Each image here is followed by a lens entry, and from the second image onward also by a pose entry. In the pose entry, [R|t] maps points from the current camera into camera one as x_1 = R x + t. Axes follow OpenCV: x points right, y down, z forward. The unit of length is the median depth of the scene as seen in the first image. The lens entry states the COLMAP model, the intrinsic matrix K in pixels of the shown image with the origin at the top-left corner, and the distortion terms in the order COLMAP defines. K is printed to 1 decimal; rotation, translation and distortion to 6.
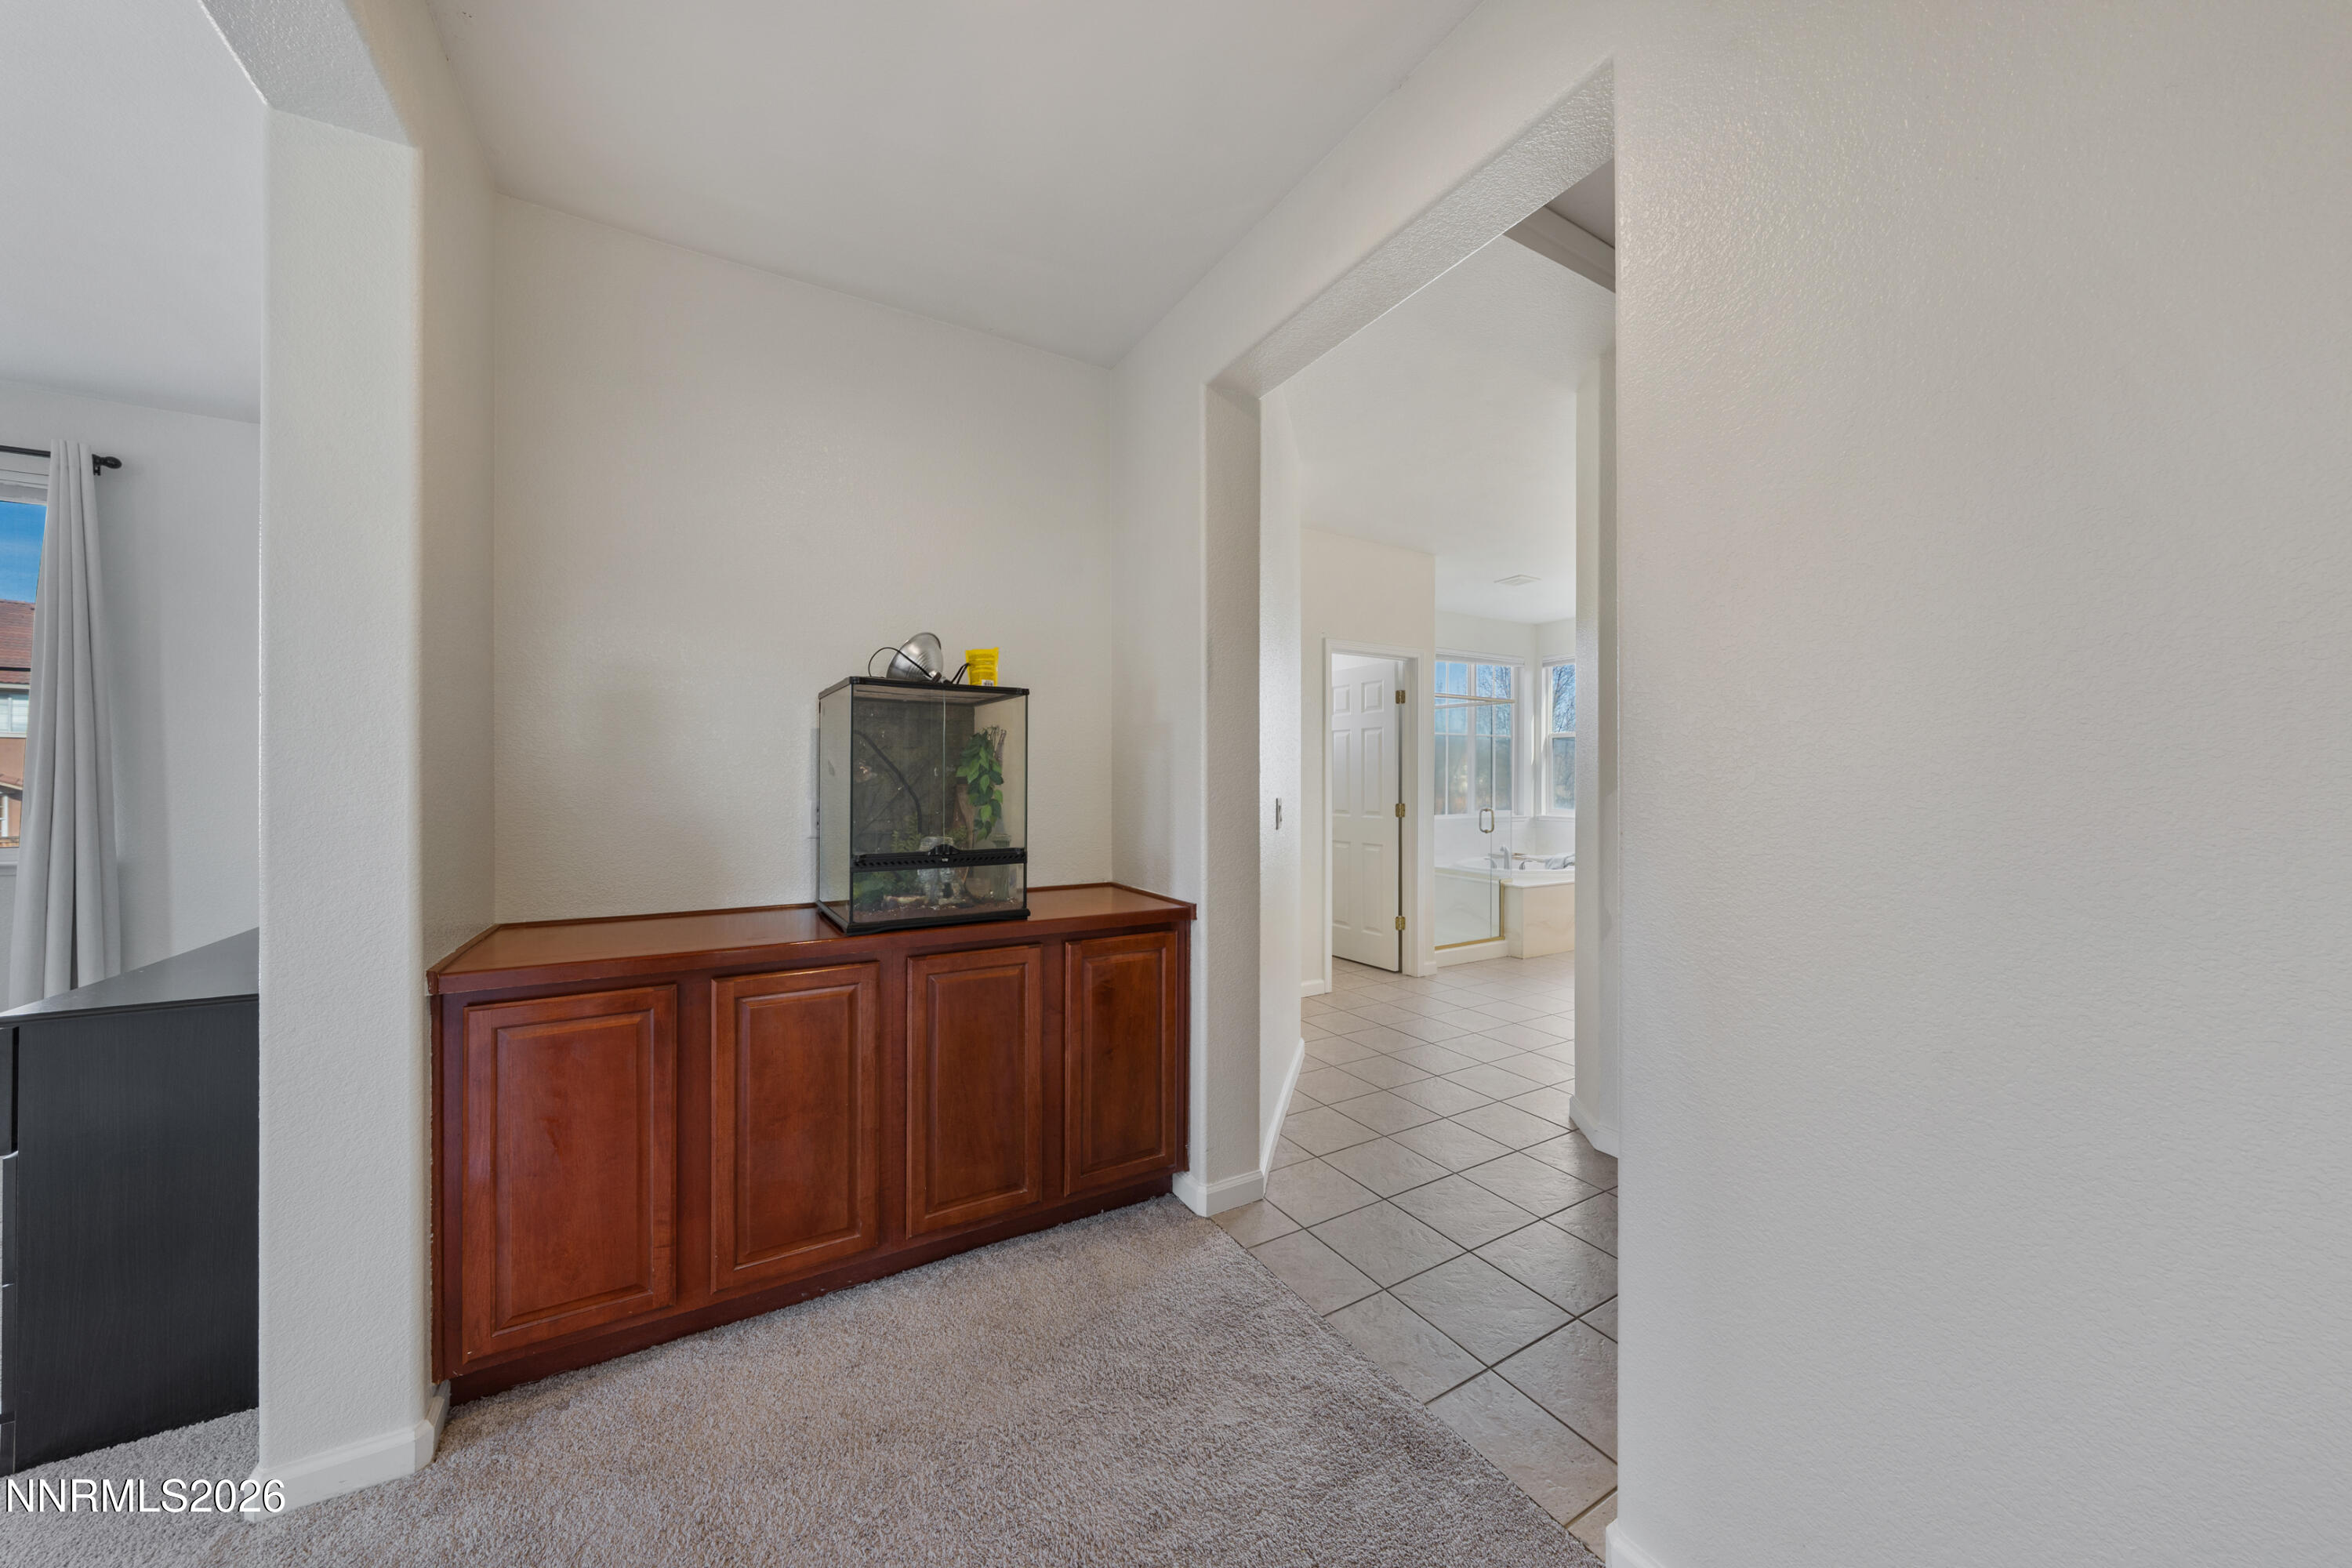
lens RADIAL K [[793.8, 0, 1184.0], [0, 793.8, 780.1], [0, 0, 1]] dist [-0.000197, -0.000268]
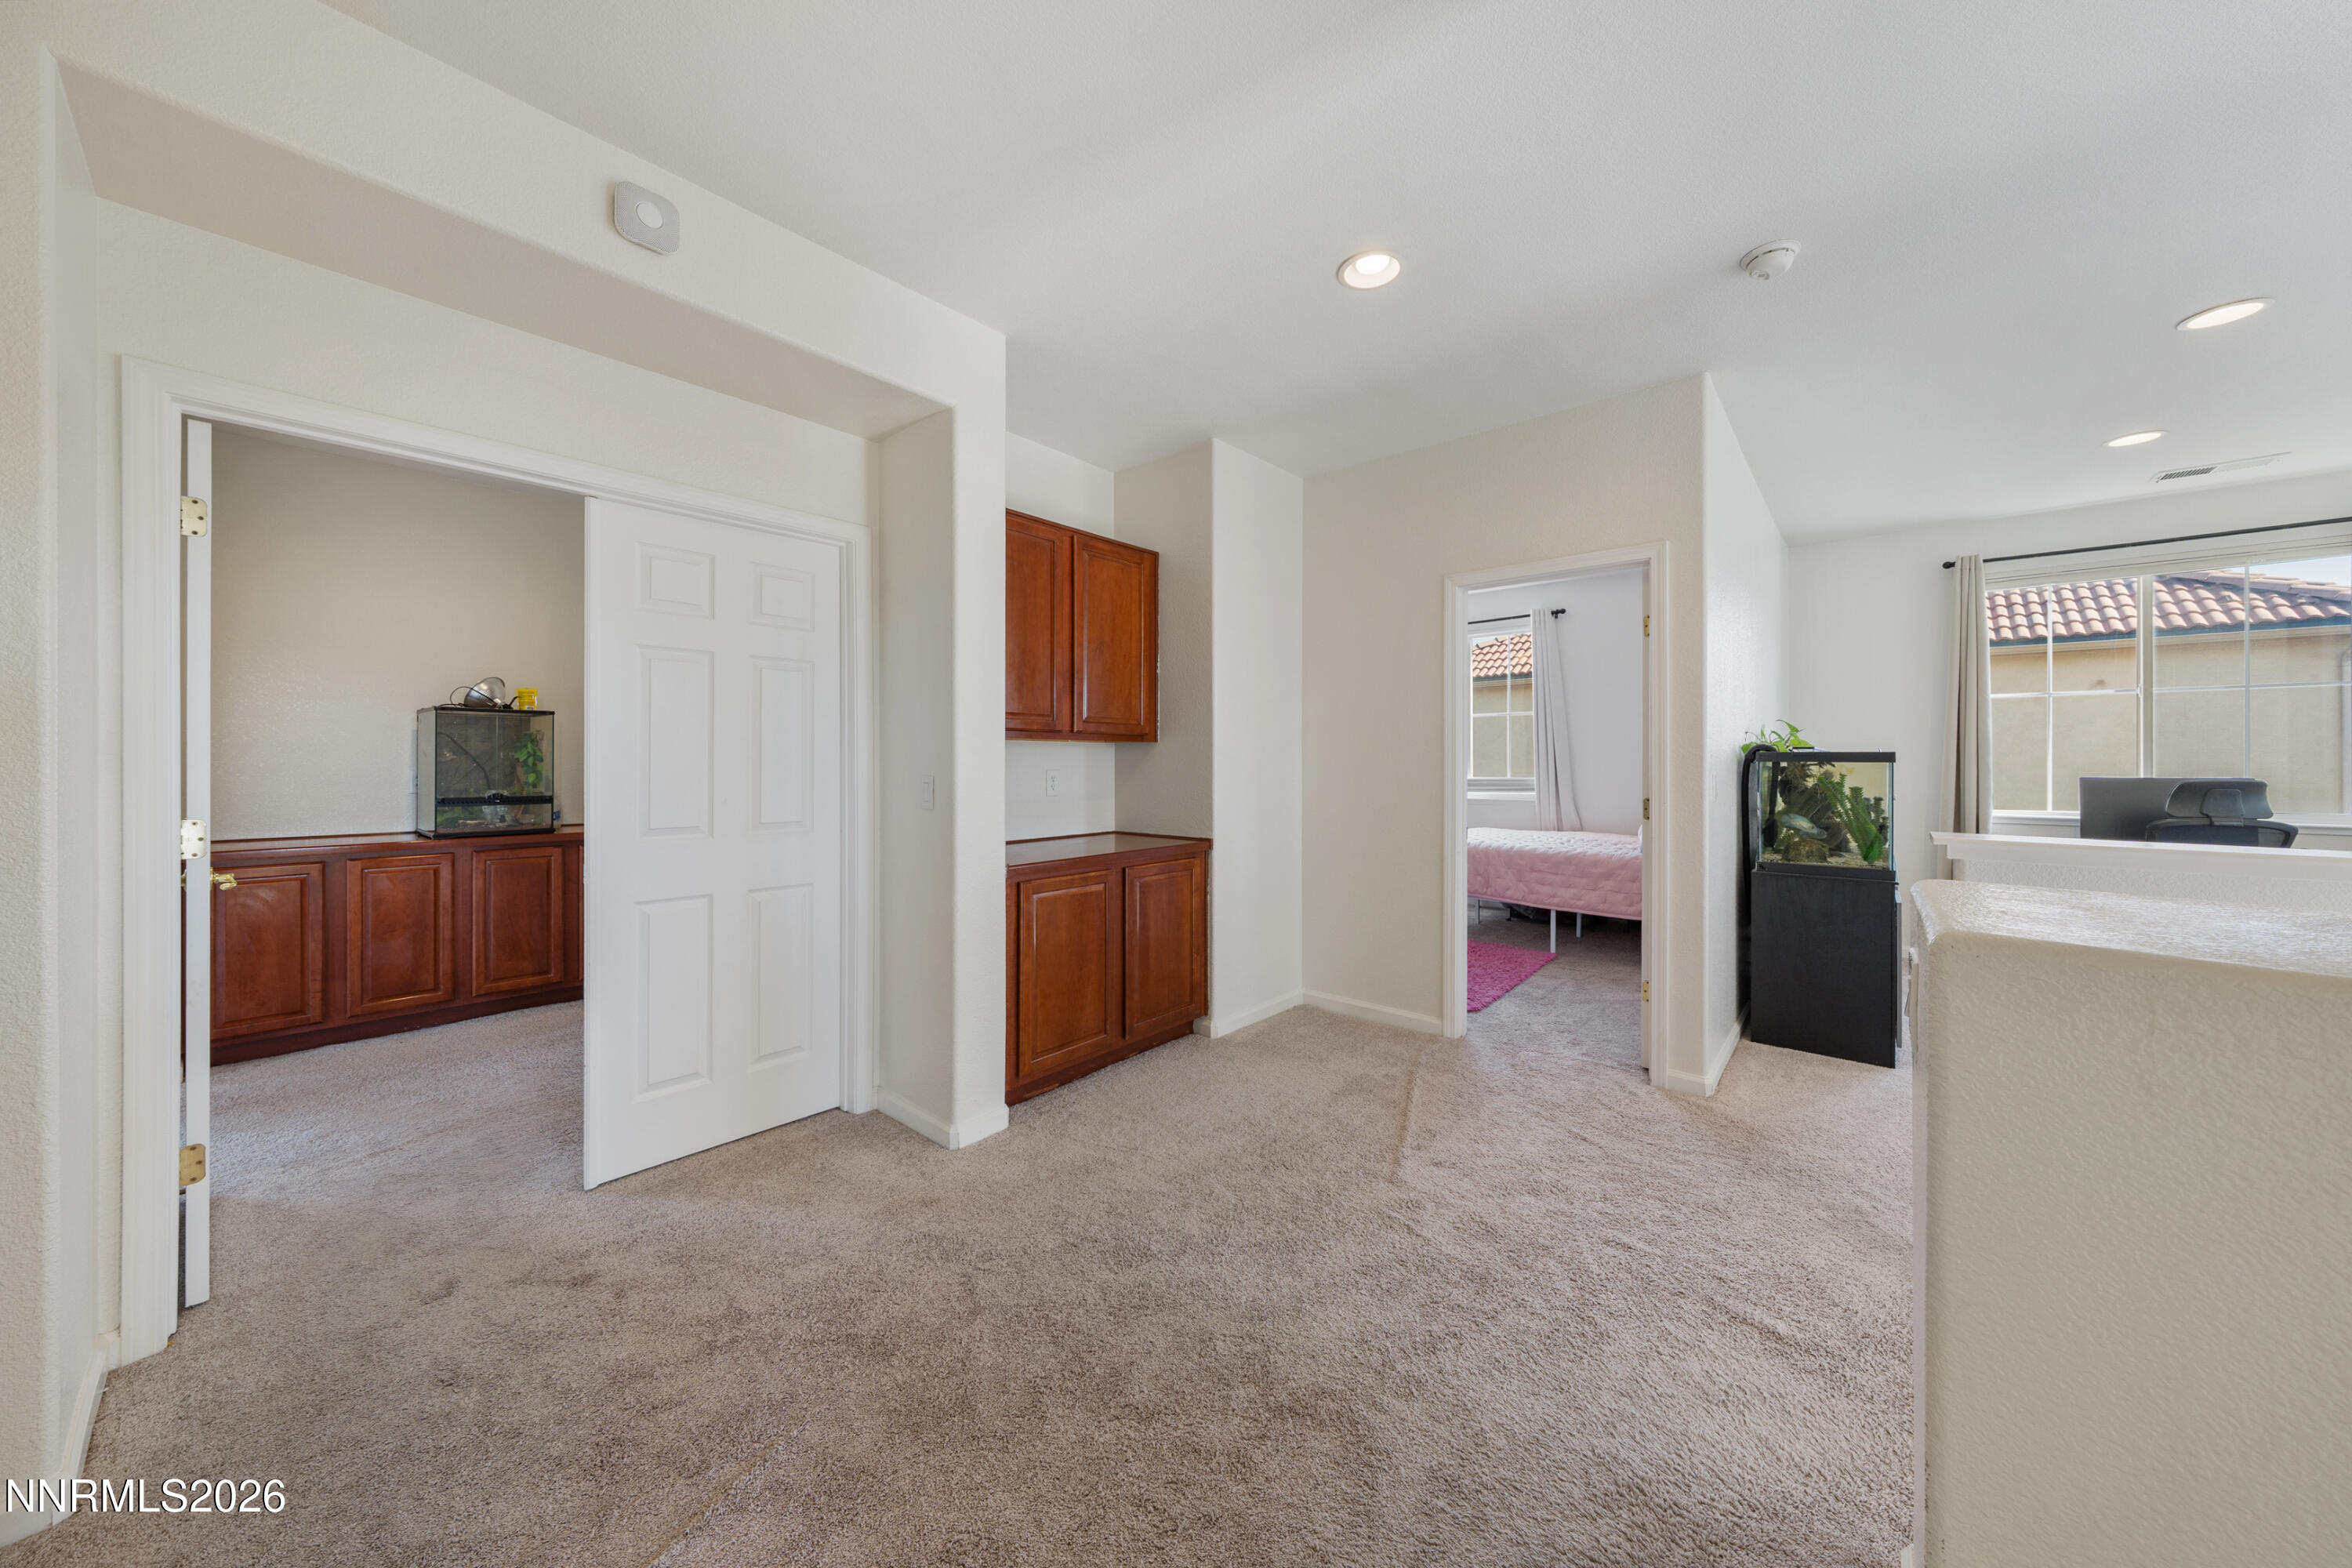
lens RADIAL K [[793.8, 0, 1179.8], [0, 793.8, 760.1], [0, 0, 1]] dist [-0.000197, -0.000268]
pose [[0.949727, -0.002420, 0.313070, 0.648295], [0.004100, 0.999981, -0.004709, 0.016948], [-0.313052, 0.005756, 0.949718, -1.306518]]
